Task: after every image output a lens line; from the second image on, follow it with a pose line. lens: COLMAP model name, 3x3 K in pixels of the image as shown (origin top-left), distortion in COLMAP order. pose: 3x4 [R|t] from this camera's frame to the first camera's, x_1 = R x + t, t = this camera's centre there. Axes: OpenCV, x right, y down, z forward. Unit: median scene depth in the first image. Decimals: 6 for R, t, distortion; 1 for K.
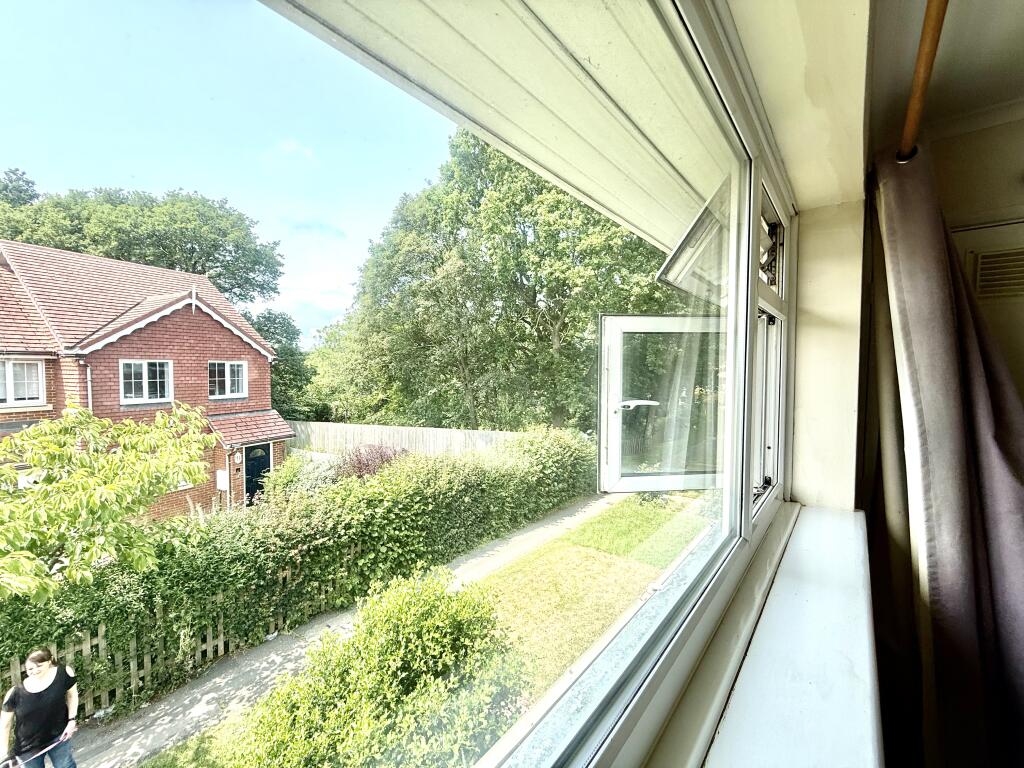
lens RADIAL K [[405.2, 0, 506.9], [0, 405.2, 387.4], [0, 0, 1]] dist [-0.003168, -0.000218]
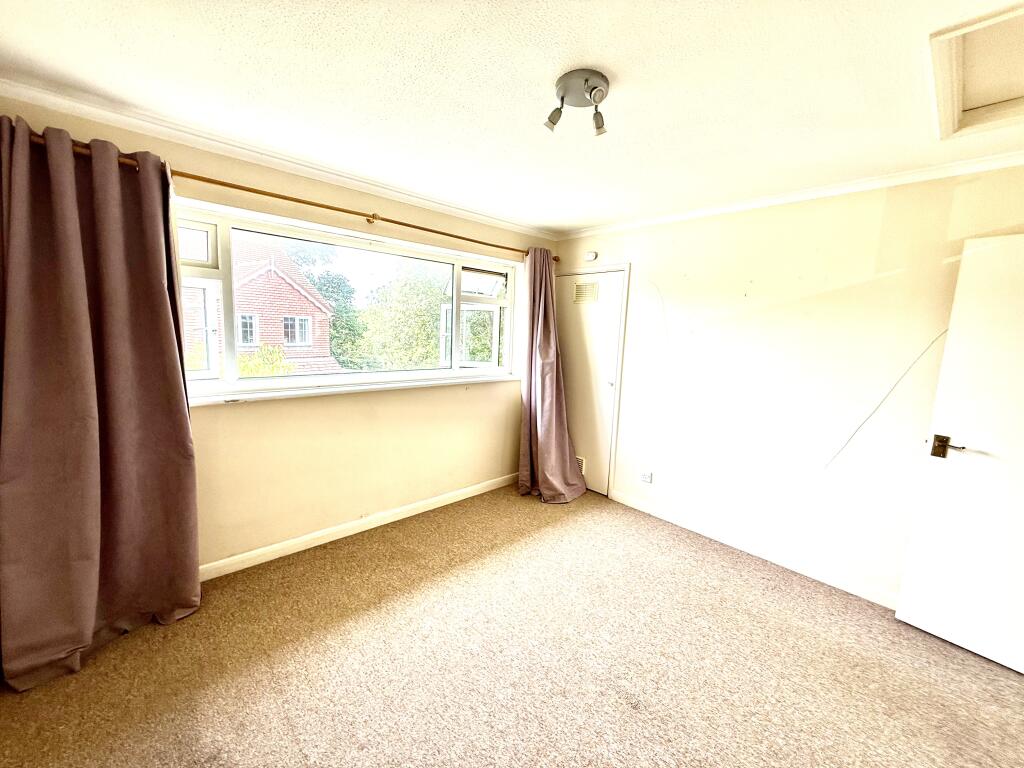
lens RADIAL K [[405.2, 0, 510.0], [0, 405.2, 381.6], [0, 0, 1]] dist [-0.003168, -0.000218]
pose [[0.993300, 0.046942, -0.105605, 0.078440], [-0.038752, 0.996175, 0.078312, 0.009590], [0.108878, -0.073695, 0.991320, -0.136428]]
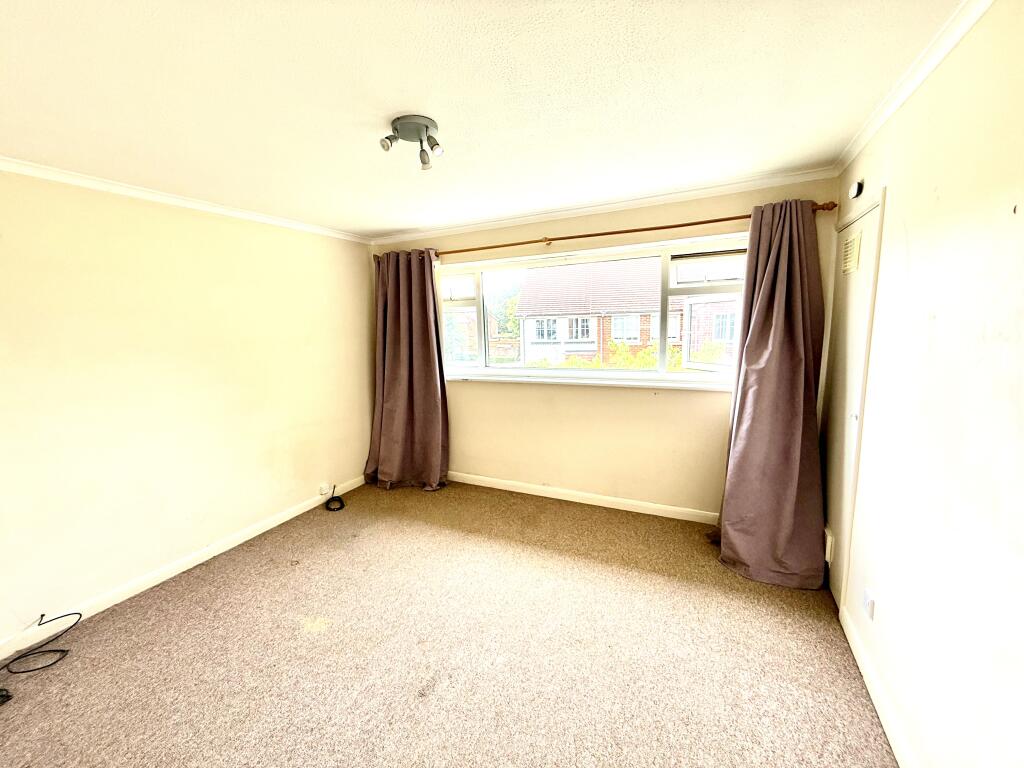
lens RADIAL K [[405.2, 0, 504.6], [0, 405.2, 375.5], [0, 0, 1]] dist [-0.003168, -0.000218]
pose [[0.253603, 0.114917, -0.960458, 0.775929], [-0.012524, 0.993225, 0.115531, -0.038378], [0.967227, -0.017270, 0.253324, 0.394085]]
